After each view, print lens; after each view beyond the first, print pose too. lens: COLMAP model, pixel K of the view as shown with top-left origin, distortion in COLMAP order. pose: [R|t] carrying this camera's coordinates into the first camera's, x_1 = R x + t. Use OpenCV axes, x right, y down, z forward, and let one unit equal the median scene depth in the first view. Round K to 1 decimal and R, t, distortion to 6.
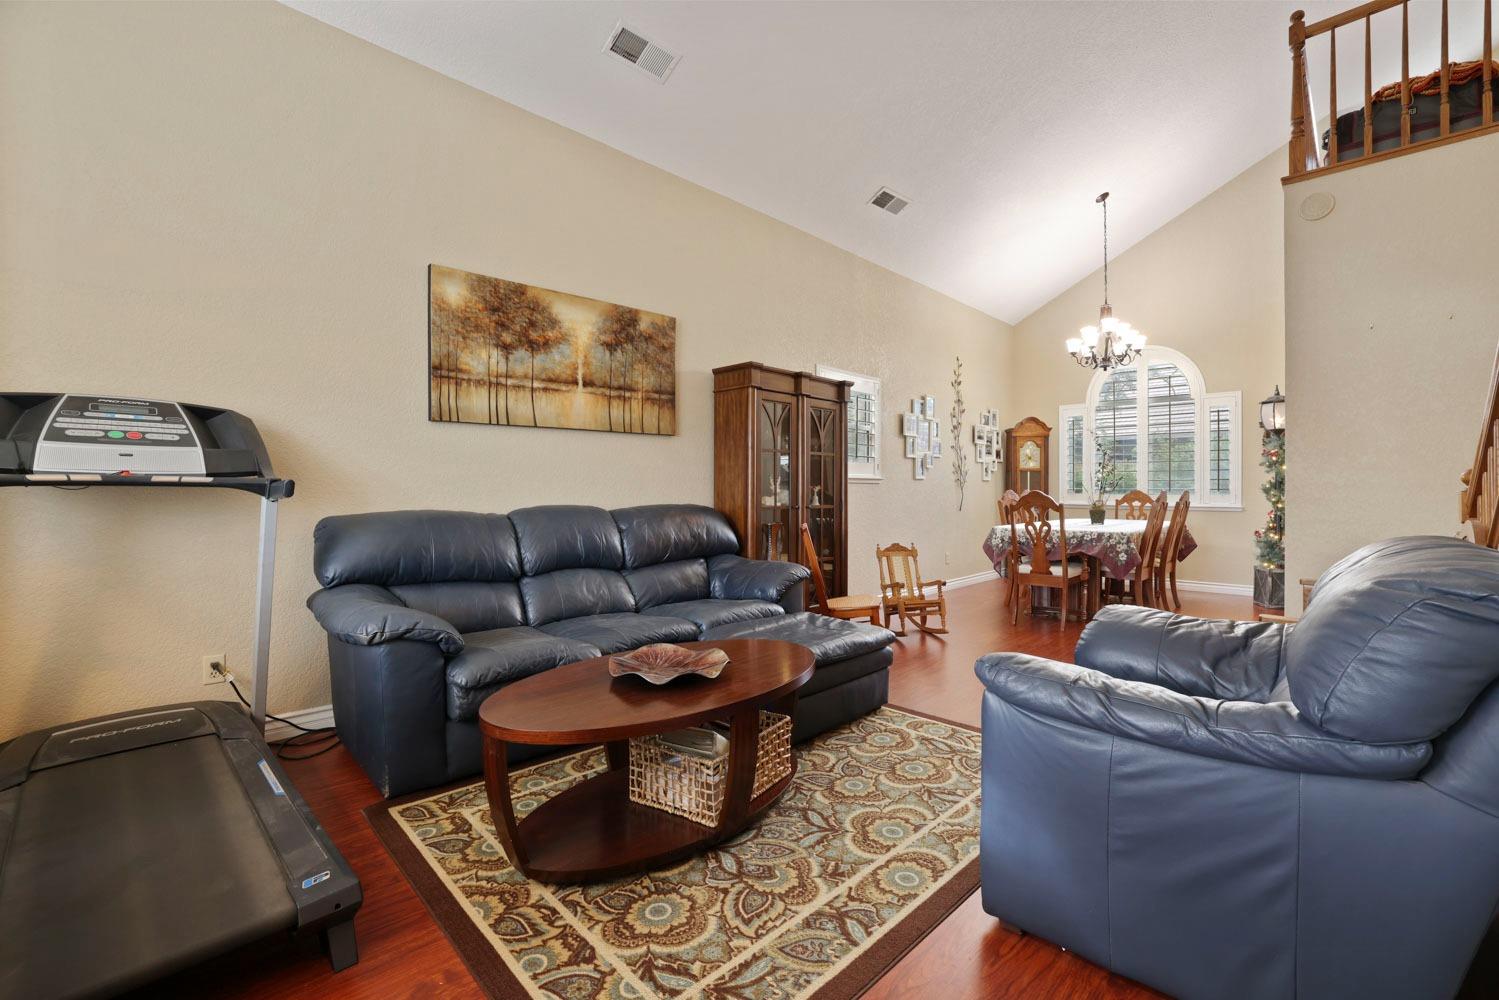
lens RADIAL K [[649.4, 0, 741.5], [0, 649.4, 490.9], [0, 0, 1]] dist [-0.018774, 0.000661]
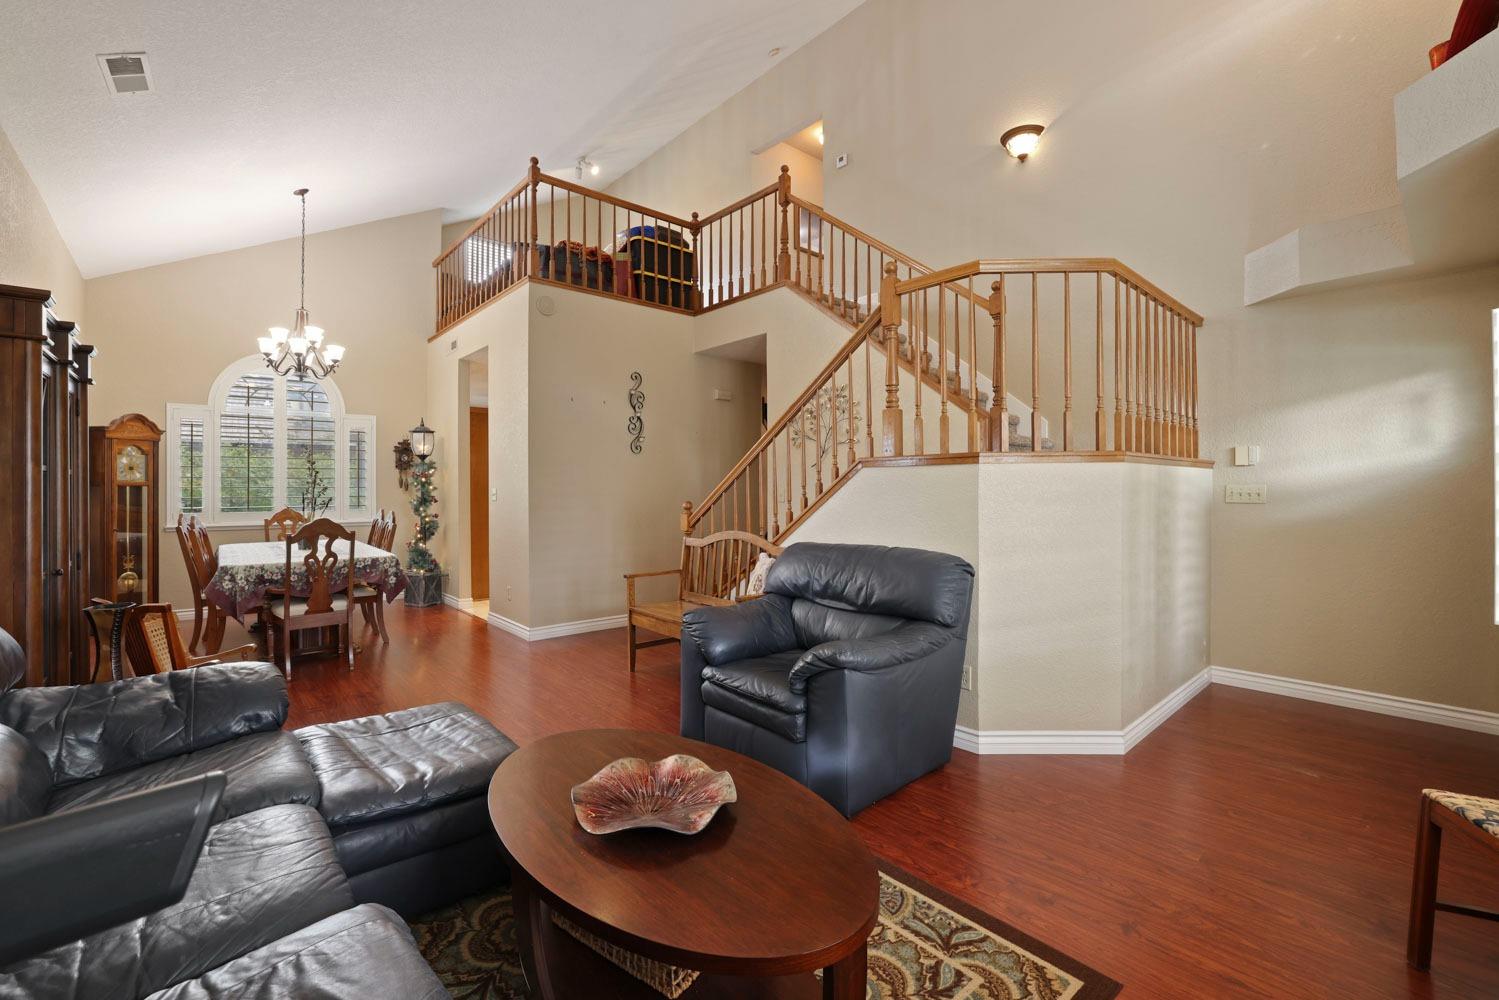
lens RADIAL K [[649.4, 0, 744.5], [0, 649.4, 491.0], [0, 0, 1]] dist [-0.018774, 0.000661]
pose [[0.055311, -0.006991, 0.998445, -0.628134], [0.003807, 0.999970, 0.006790, -0.067444], [-0.998462, 0.003426, 0.055336, 0.629492]]
